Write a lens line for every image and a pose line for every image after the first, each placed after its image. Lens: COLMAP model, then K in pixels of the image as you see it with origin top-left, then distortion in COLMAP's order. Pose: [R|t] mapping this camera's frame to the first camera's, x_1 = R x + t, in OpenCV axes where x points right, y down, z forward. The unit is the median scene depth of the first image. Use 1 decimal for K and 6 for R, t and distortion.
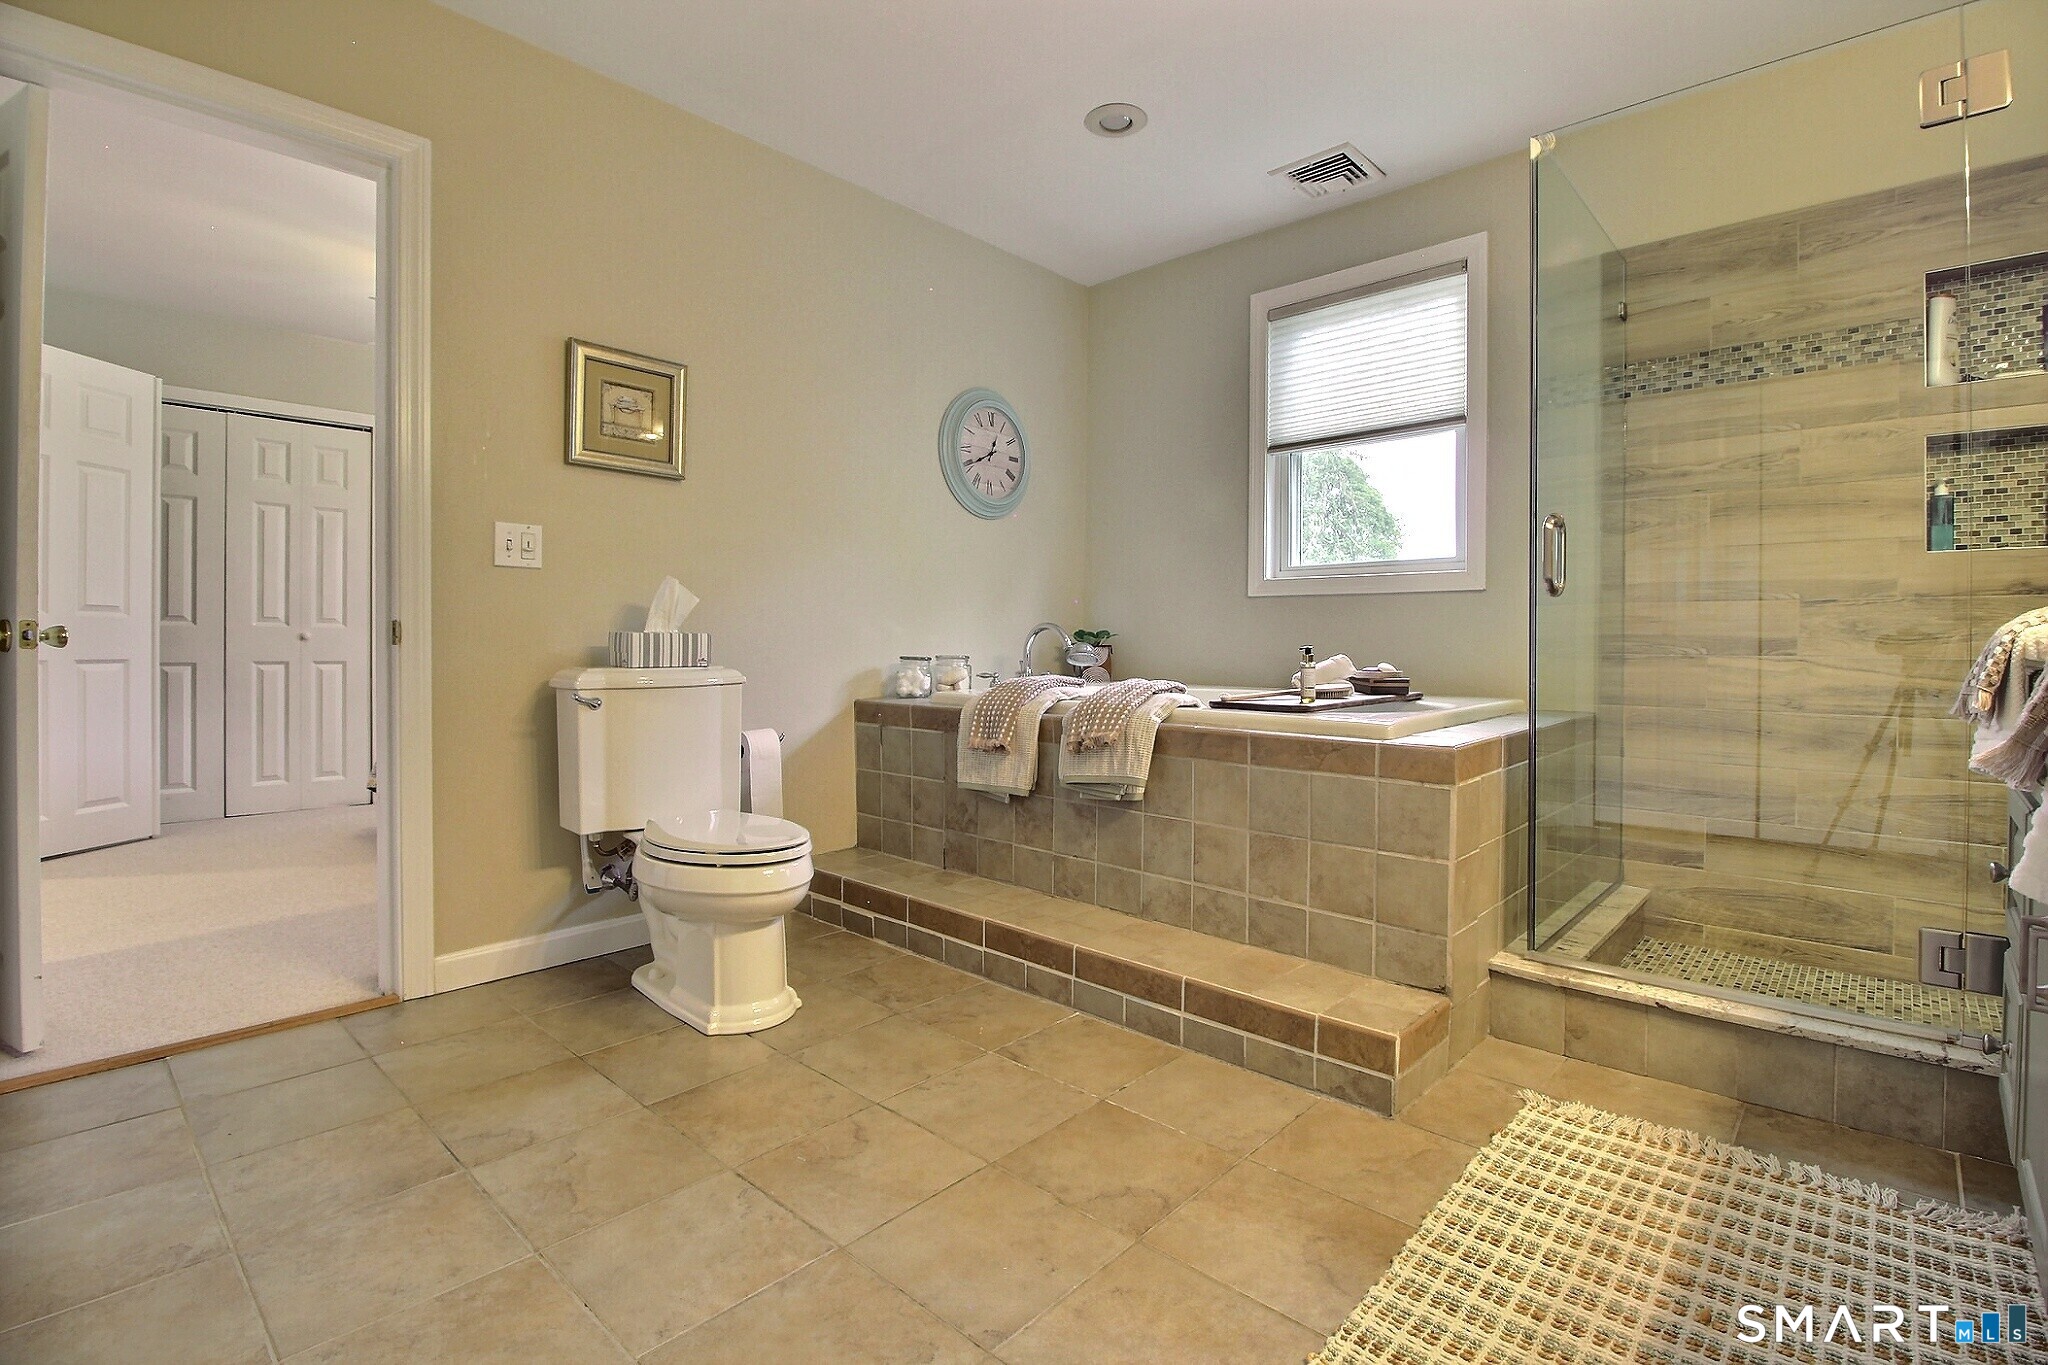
lens RADIAL K [[950.7, 0, 1042.3], [0, 950.7, 663.0], [0, 0, 1]] dist [-0.015426, -0.001353]
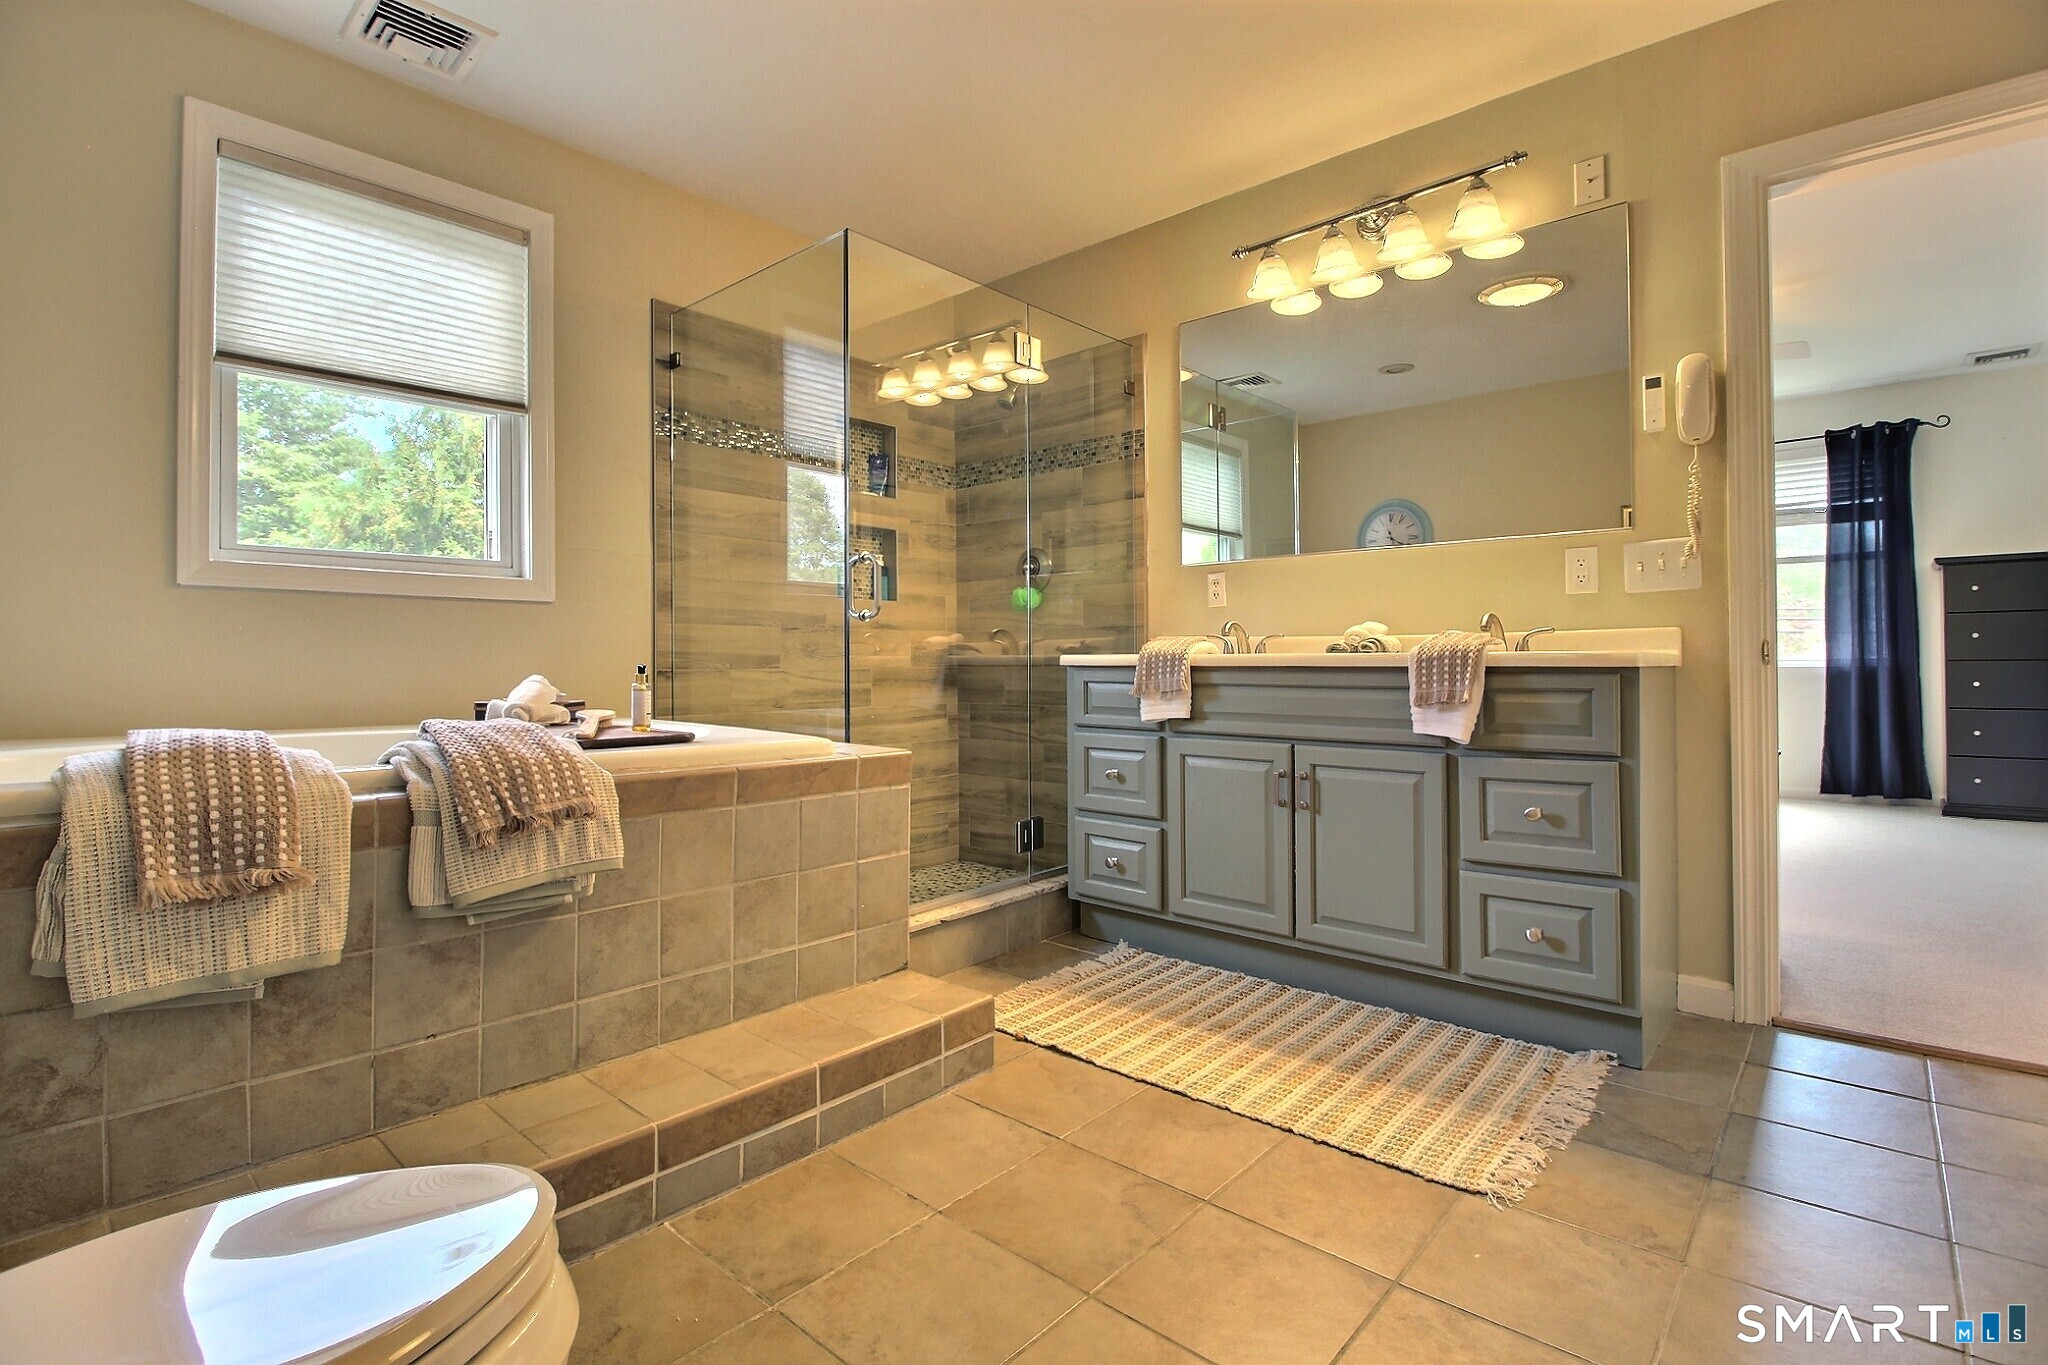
lens RADIAL K [[950.7, 0, 1017.8], [0, 950.7, 664.8], [0, 0, 1]] dist [-0.015426, -0.001353]
pose [[-0.003128, -0.007697, 0.999965, -0.627333], [0.024275, 0.999675, 0.007771, -0.017404], [-0.999700, 0.024298, -0.002940, 0.763701]]
